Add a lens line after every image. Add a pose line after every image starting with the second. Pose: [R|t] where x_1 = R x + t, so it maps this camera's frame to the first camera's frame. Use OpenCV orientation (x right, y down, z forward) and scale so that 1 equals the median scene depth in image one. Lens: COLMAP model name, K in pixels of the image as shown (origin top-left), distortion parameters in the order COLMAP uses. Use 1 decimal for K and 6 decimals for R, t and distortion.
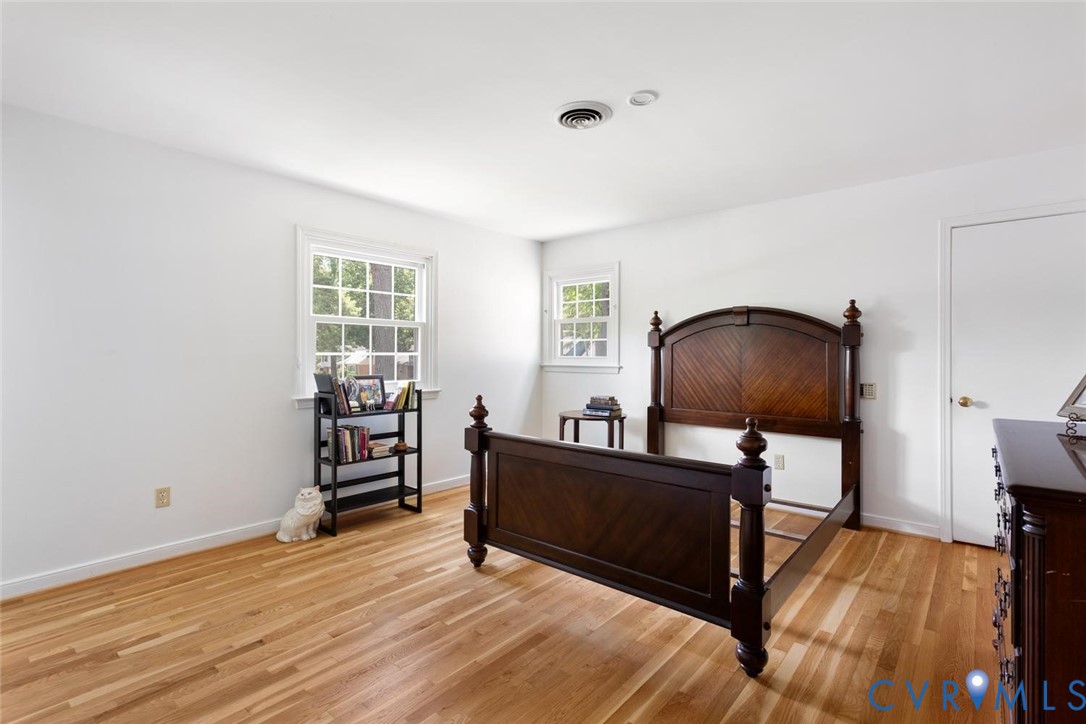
lens RADIAL K [[520.9, 0, 531.9], [0, 520.9, 357.8], [0, 0, 1]] dist [-0.002229, -0.000435]
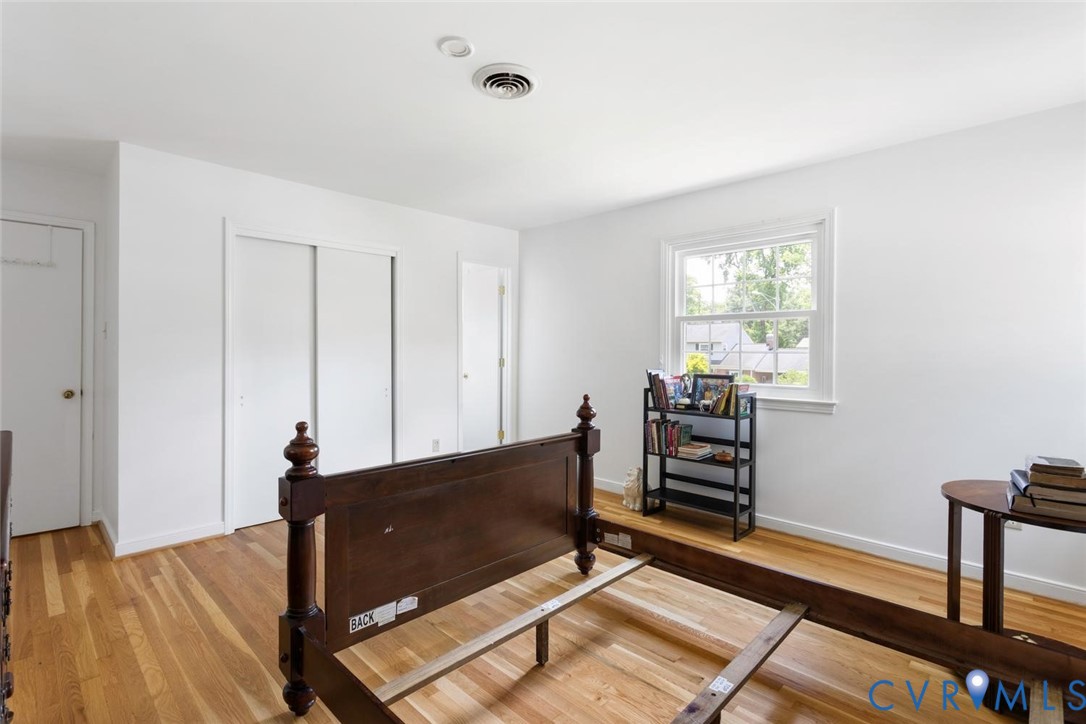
lens RADIAL K [[520.9, 0, 532.0], [0, 520.9, 354.3], [0, 0, 1]] dist [-0.002229, -0.000435]
pose [[-0.082700, 0.006776, -0.996551, 0.731715], [-0.011920, 0.999899, 0.007788, -0.006994], [0.996503, 0.012523, -0.082611, 0.839018]]
